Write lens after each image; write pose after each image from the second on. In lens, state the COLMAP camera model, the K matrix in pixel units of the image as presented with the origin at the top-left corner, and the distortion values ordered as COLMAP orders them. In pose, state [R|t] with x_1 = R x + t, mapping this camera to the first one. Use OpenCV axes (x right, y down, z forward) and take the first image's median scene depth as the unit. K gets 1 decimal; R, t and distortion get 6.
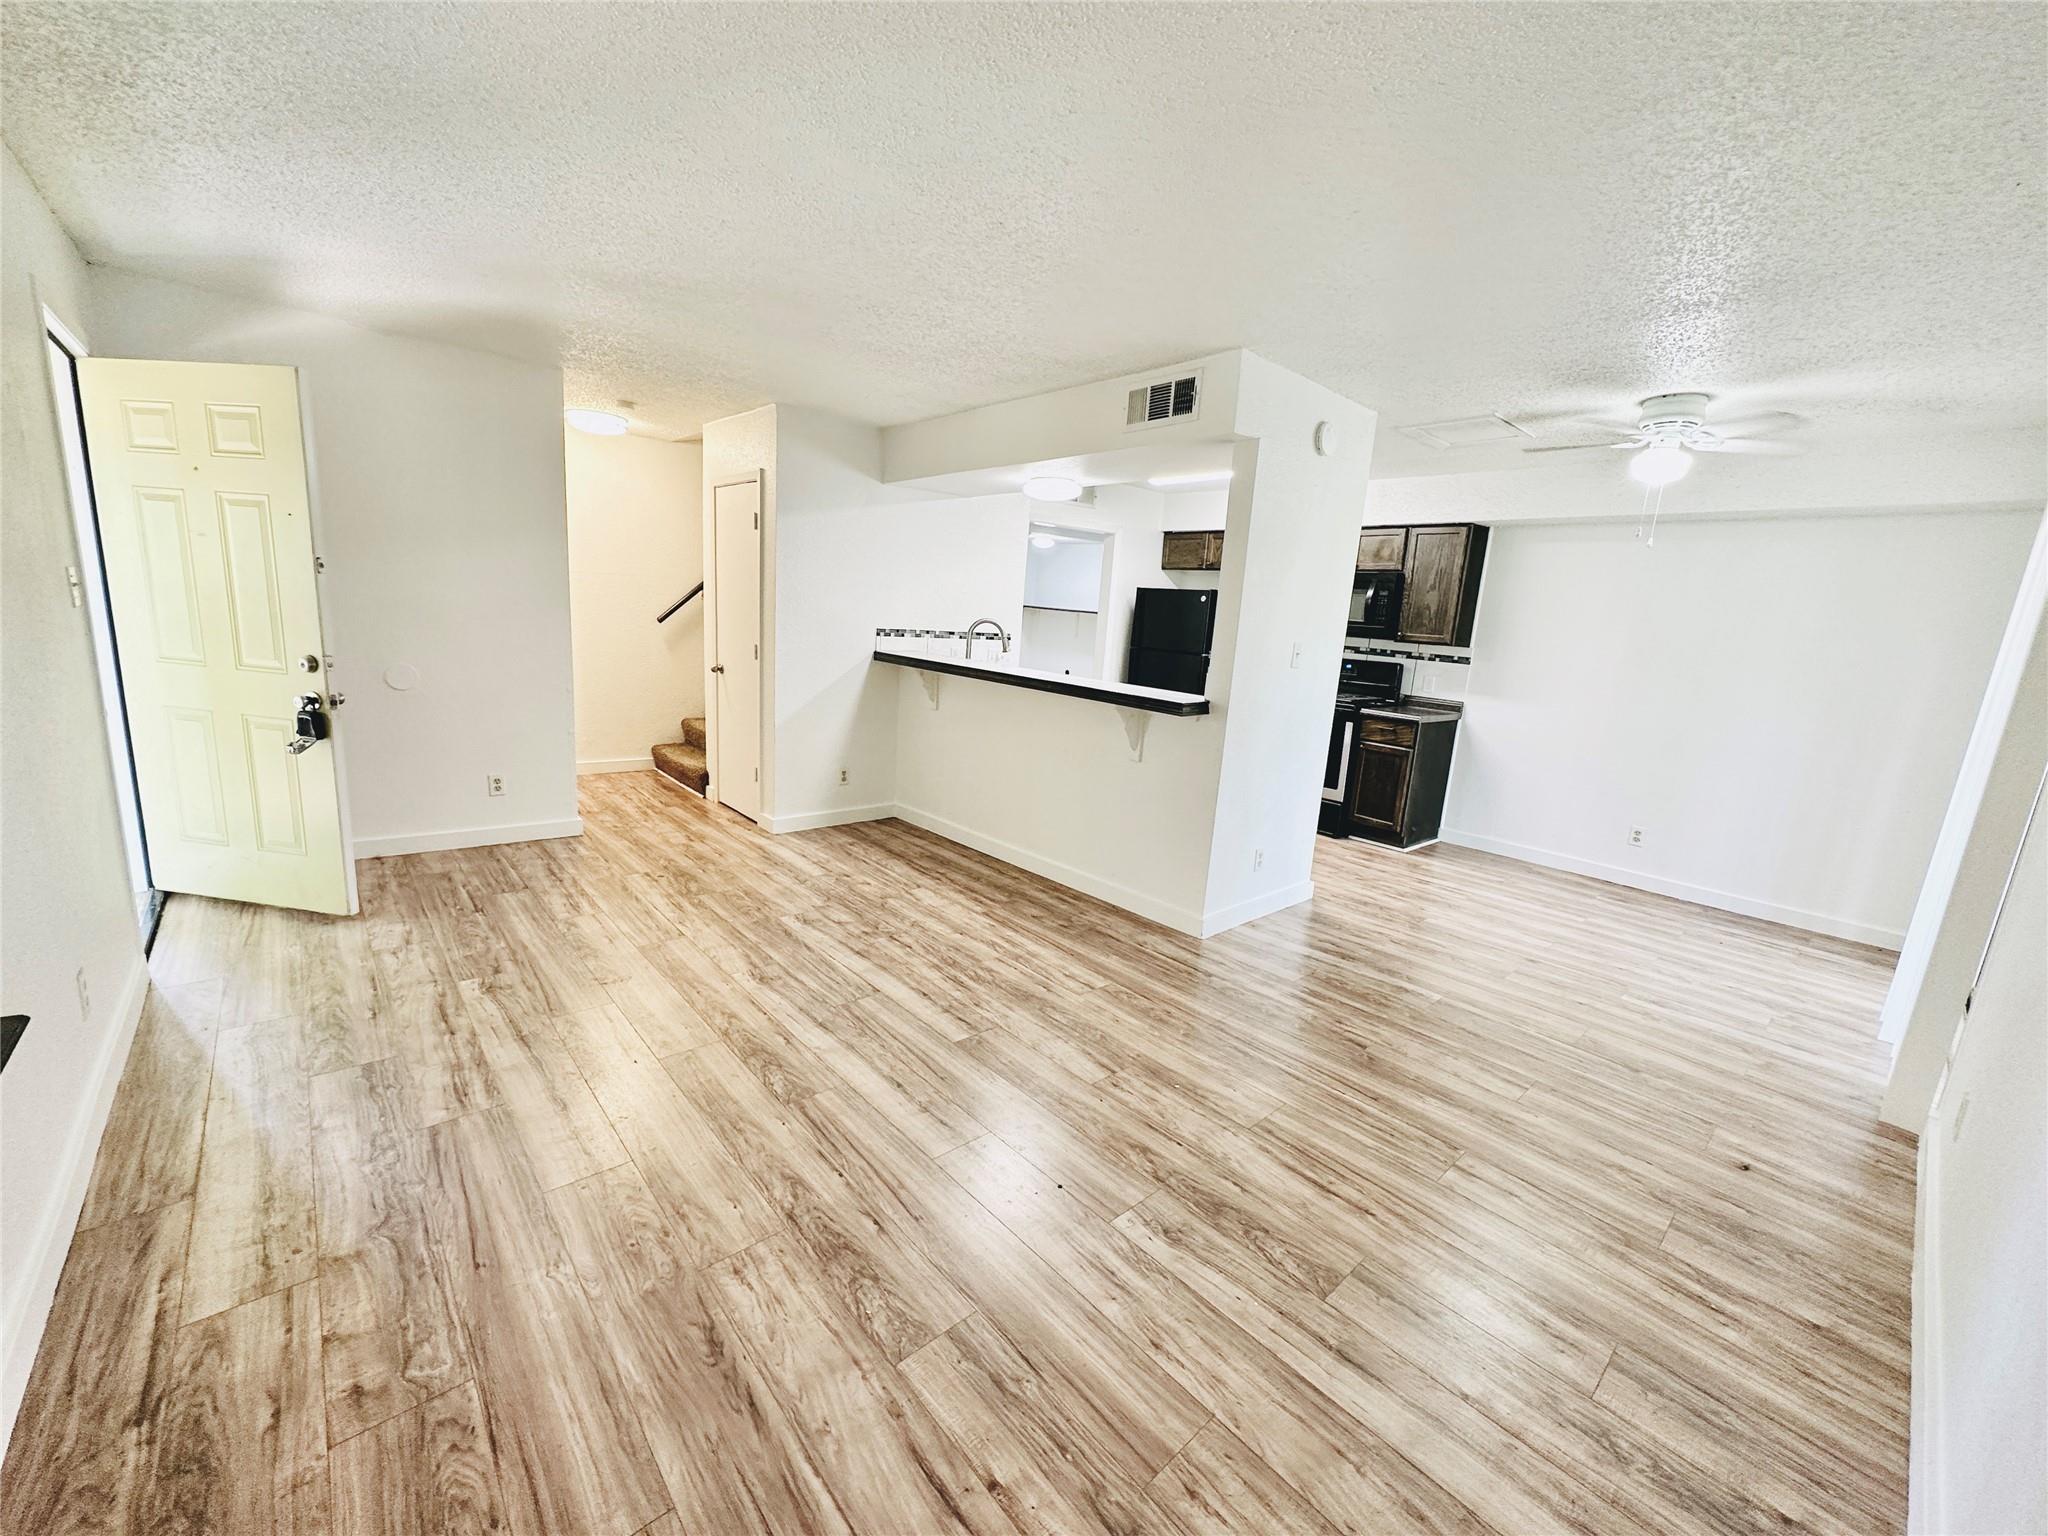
lens RADIAL K [[819.2, 0, 1025.8], [0, 819.2, 775.4], [0, 0, 1]] dist [-0.001593, 0.000186]
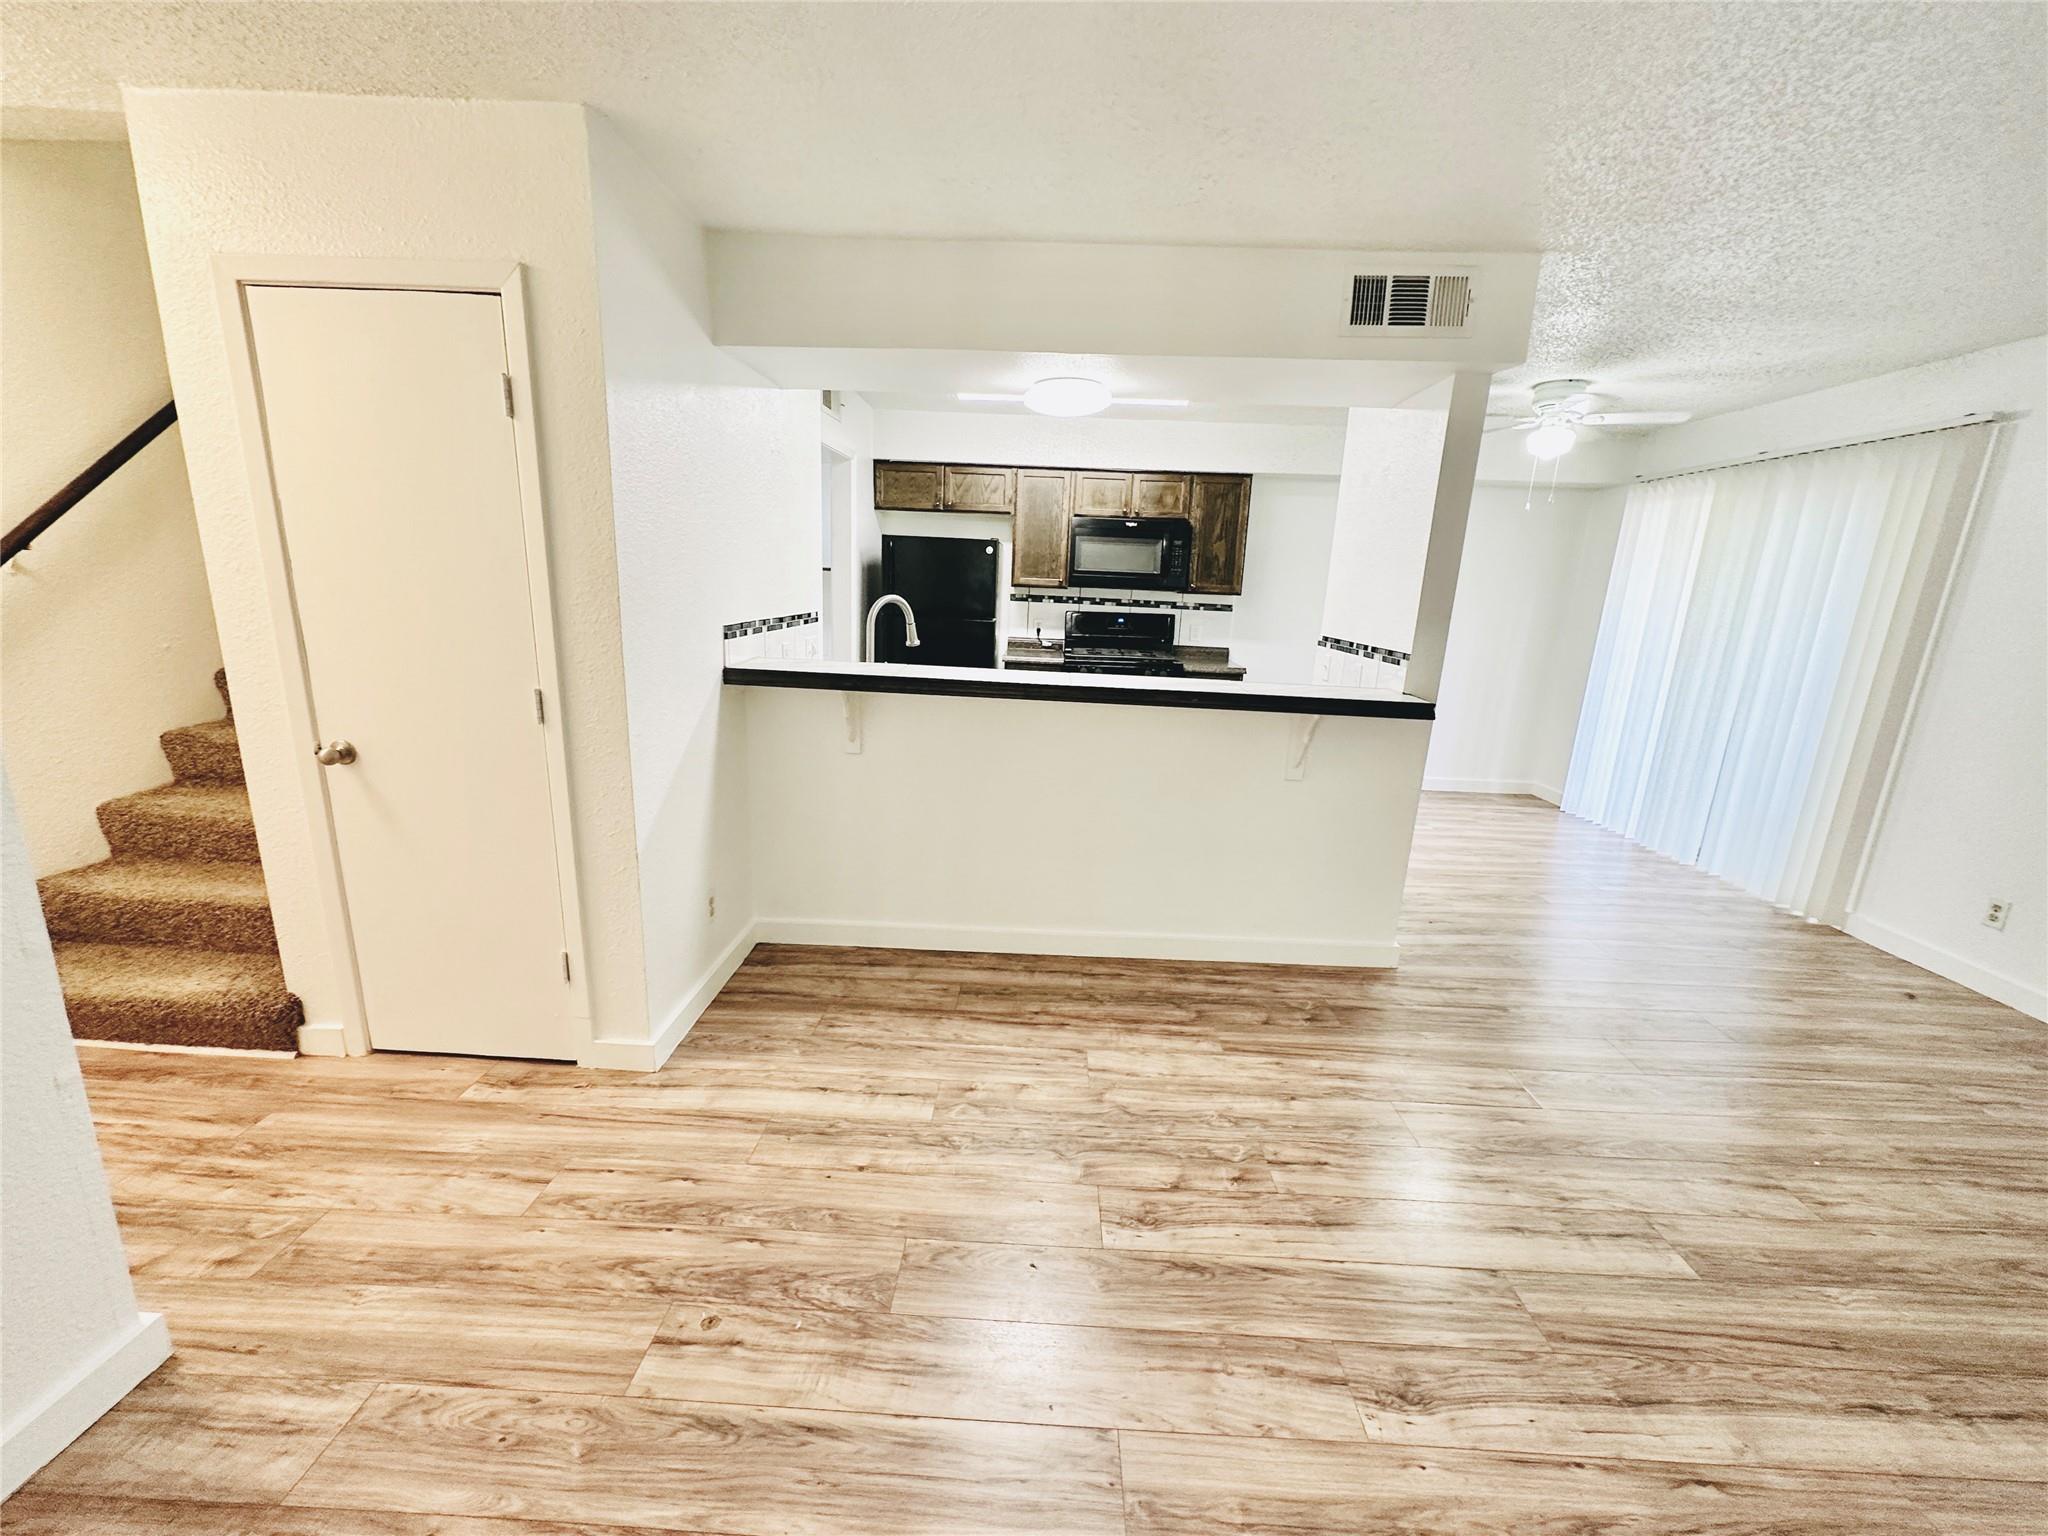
lens RADIAL K [[819.2, 0, 1019.8], [0, 819.2, 769.8], [0, 0, 1]] dist [-0.001593, 0.000186]
pose [[0.686324, -0.206061, 0.697495, -0.518359], [0.150395, 0.978506, 0.141094, -0.155937], [-0.711576, 0.008064, 0.702562, 0.567143]]
